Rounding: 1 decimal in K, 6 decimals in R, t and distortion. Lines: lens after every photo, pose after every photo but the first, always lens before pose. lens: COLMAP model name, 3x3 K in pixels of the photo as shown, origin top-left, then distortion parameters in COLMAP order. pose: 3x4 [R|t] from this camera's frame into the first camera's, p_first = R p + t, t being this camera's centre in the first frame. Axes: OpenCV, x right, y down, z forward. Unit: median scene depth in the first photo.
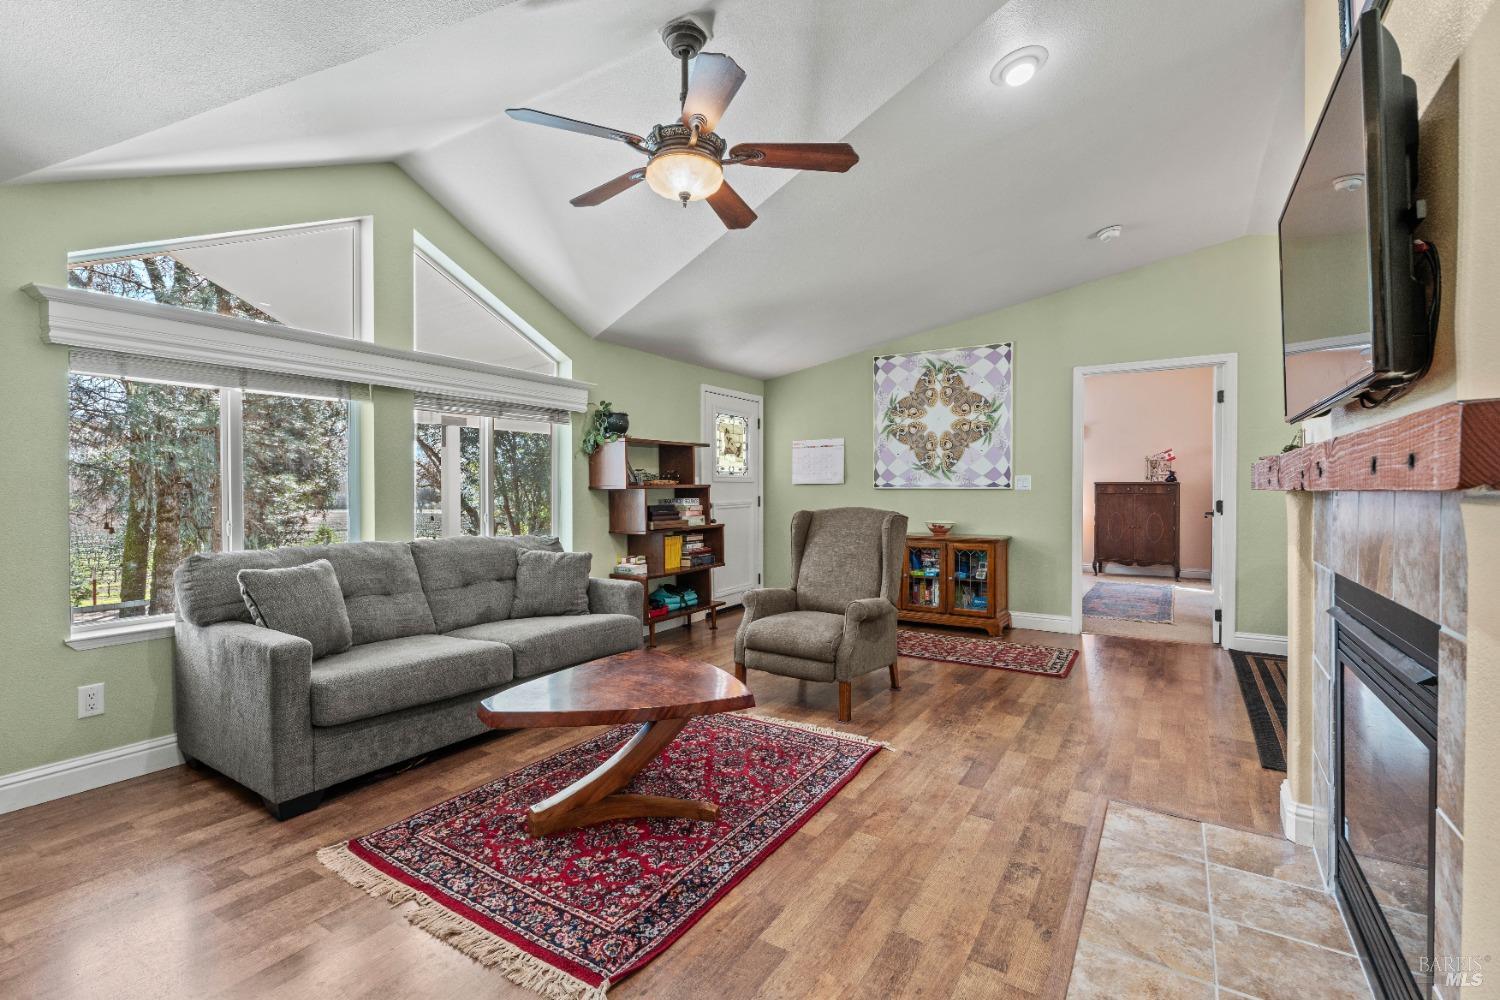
lens RADIAL K [[673.6, 0, 741.5], [0, 673.6, 492.6], [0, 0, 1]] dist [-0.000280, 0.000489]
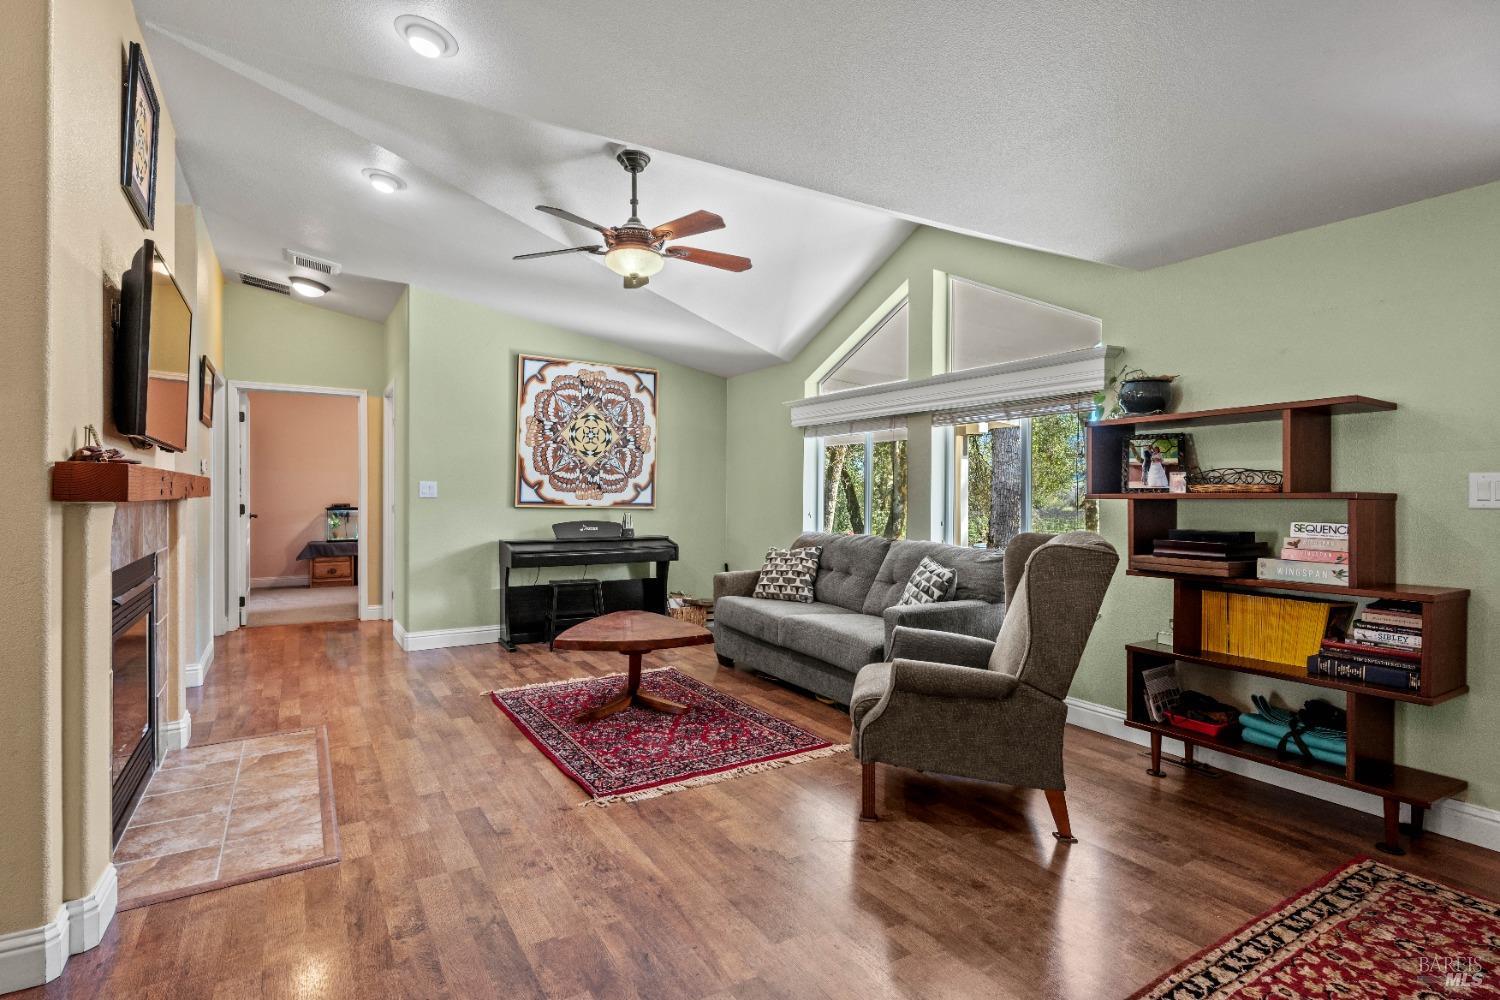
lens RADIAL K [[731.0, 0, 745.2], [0, 731.0, 495.4], [0, 0, 1]] dist [-0.002262, -0.001232]
pose [[-0.433352, 0.002528, -0.901221, 1.167027], [-0.008435, 0.999941, 0.006861, -0.020505], [0.901185, 0.010575, -0.433305, 1.907603]]
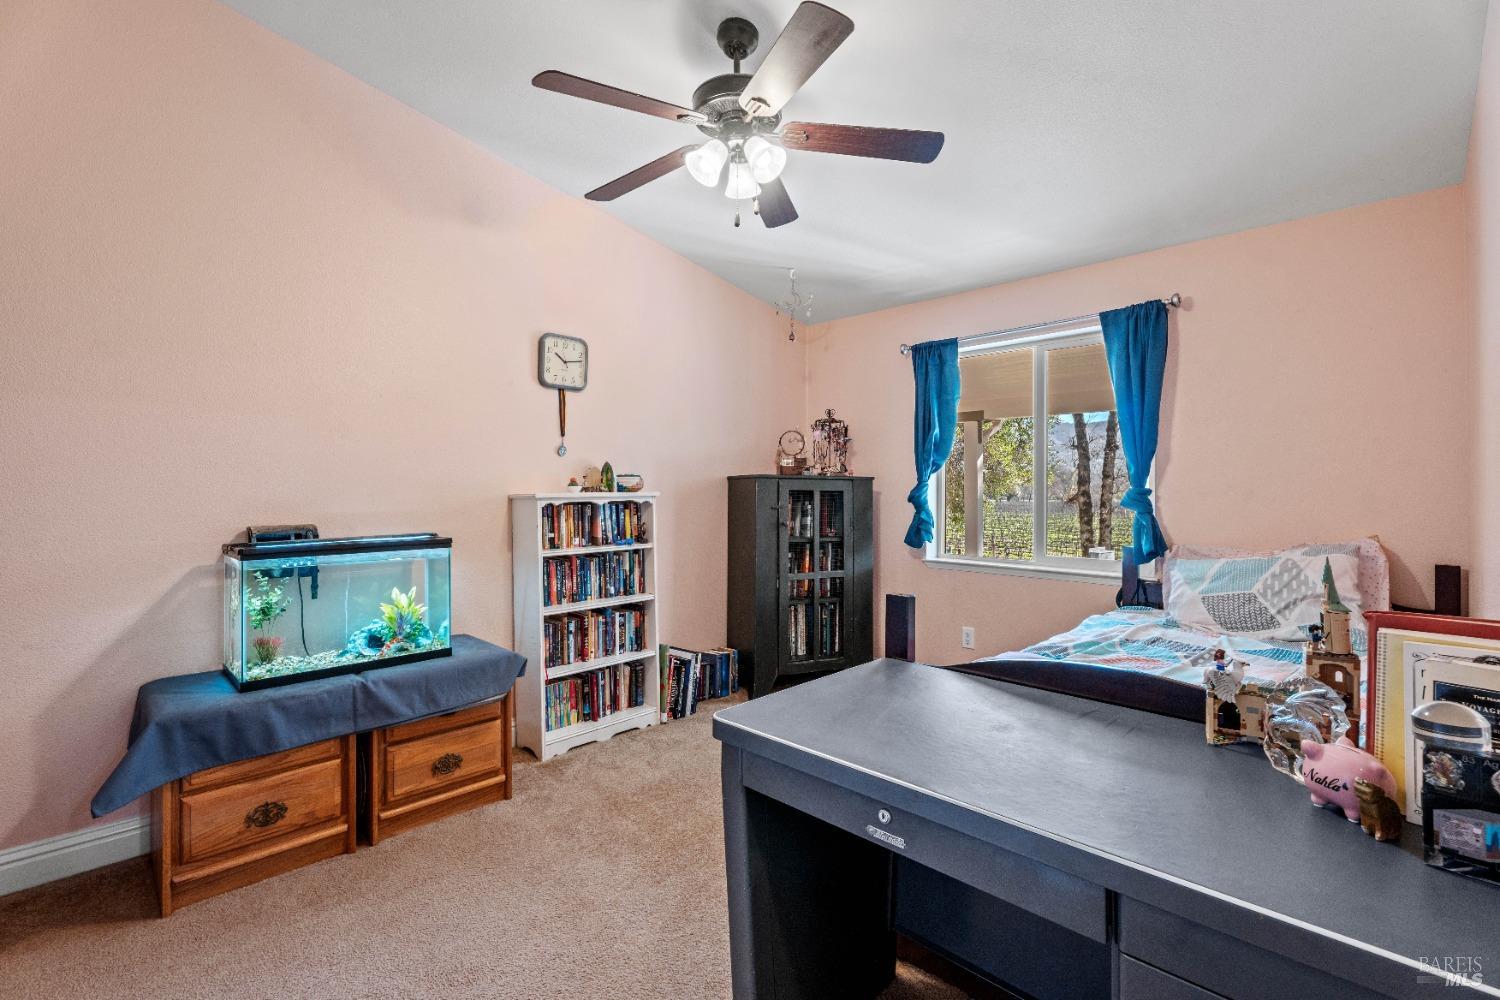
lens RADIAL K [[673.6, 0, 747.0], [0, 673.6, 495.1], [0, 0, 1]] dist [-0.000280, 0.000489]
pose [[-0.207563, 0.011498, -0.978154, 0.786285], [-0.005259, 0.999903, 0.012869, -0.015561], [0.978207, 0.007815, -0.207483, 1.309163]]
